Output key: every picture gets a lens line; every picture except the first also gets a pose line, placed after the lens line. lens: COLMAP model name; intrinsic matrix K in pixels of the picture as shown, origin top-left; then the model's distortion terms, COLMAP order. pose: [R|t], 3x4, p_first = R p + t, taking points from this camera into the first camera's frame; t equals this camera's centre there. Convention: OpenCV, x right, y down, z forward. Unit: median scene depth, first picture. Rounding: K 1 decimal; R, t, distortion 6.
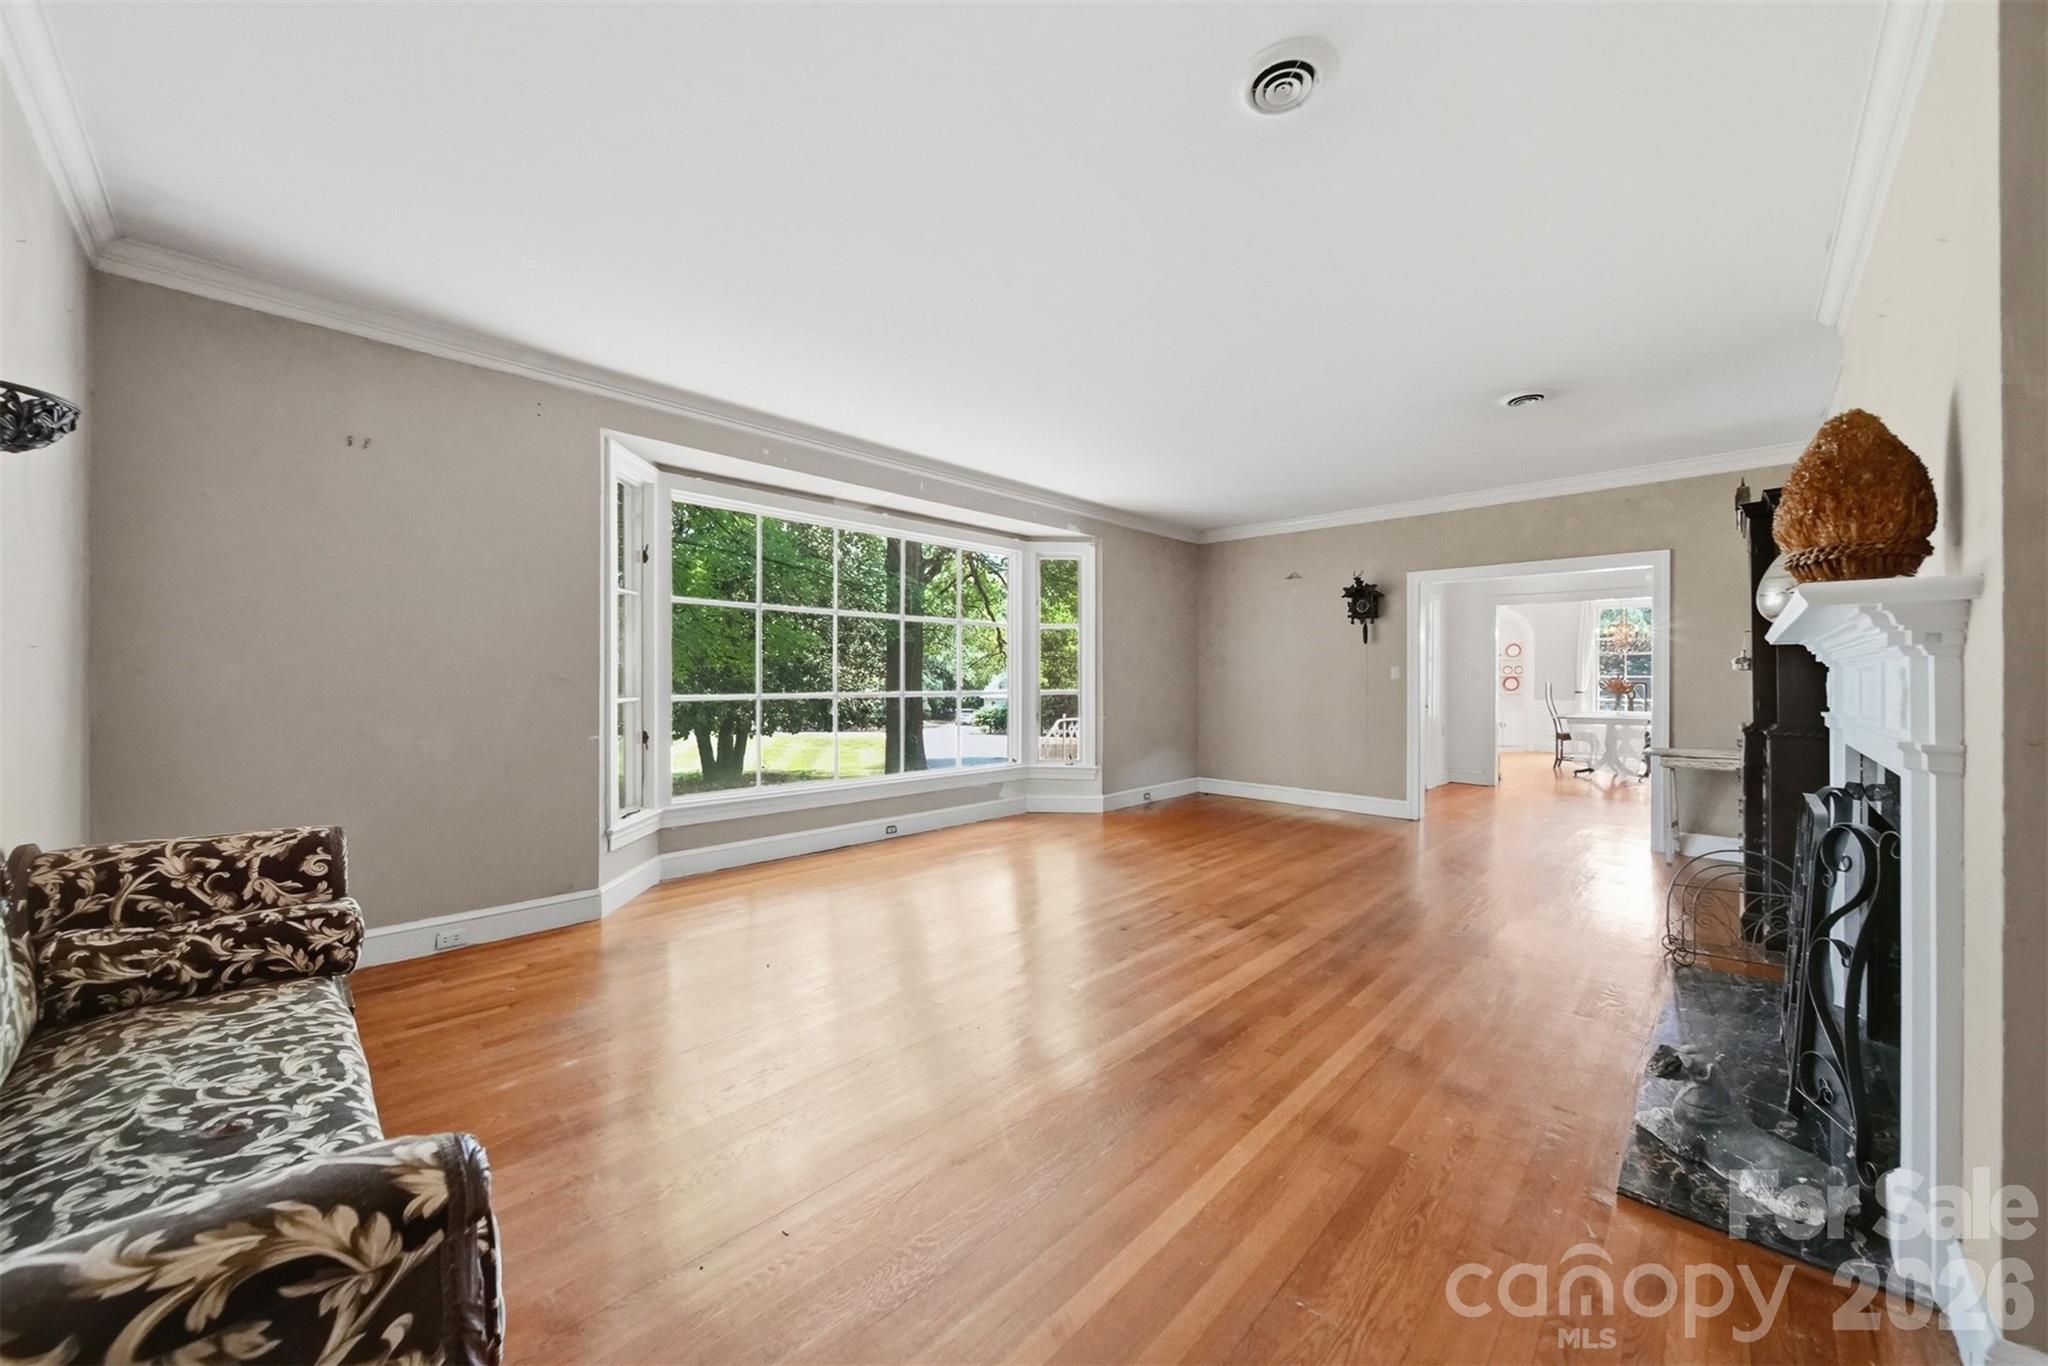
lens RADIAL K [[745.0, 0, 1025.5], [0, 745.0, 649.6], [0, 0, 1]] dist [0.000981, 0.000113]
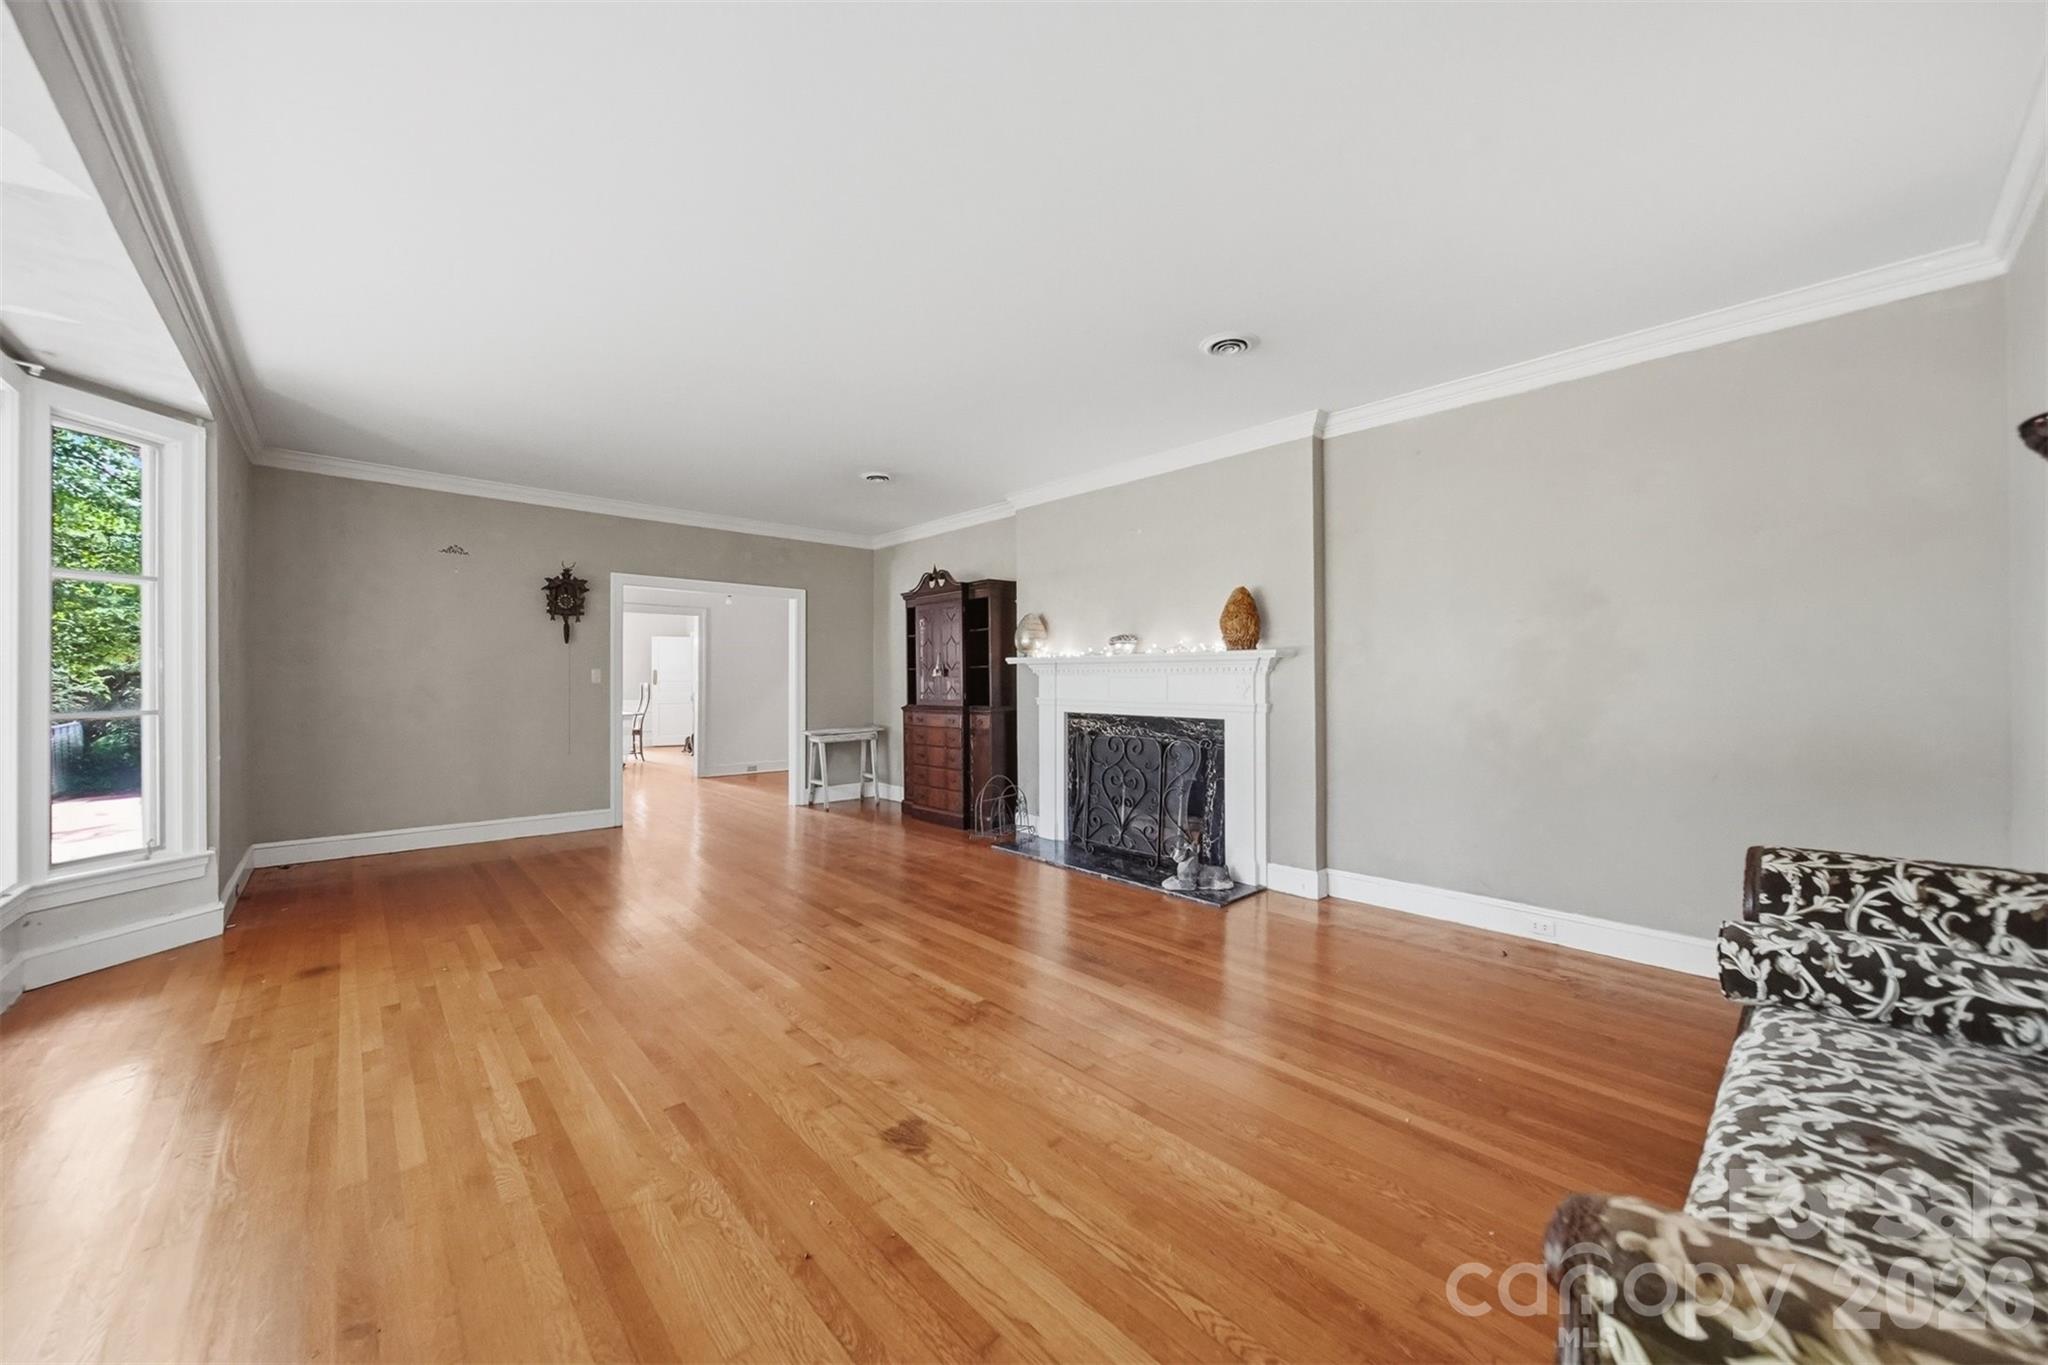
lens RADIAL K [[754.4, 0, 1024.0], [0, 754.4, 682.5], [0, 0, 1]] dist [0.000050, 0.000091]
pose [[0.072607, -0.014153, 0.997260, -1.978687], [-0.027448, 0.999492, 0.016183, 0.039691], [-0.996983, -0.028548, 0.072182, 1.903464]]
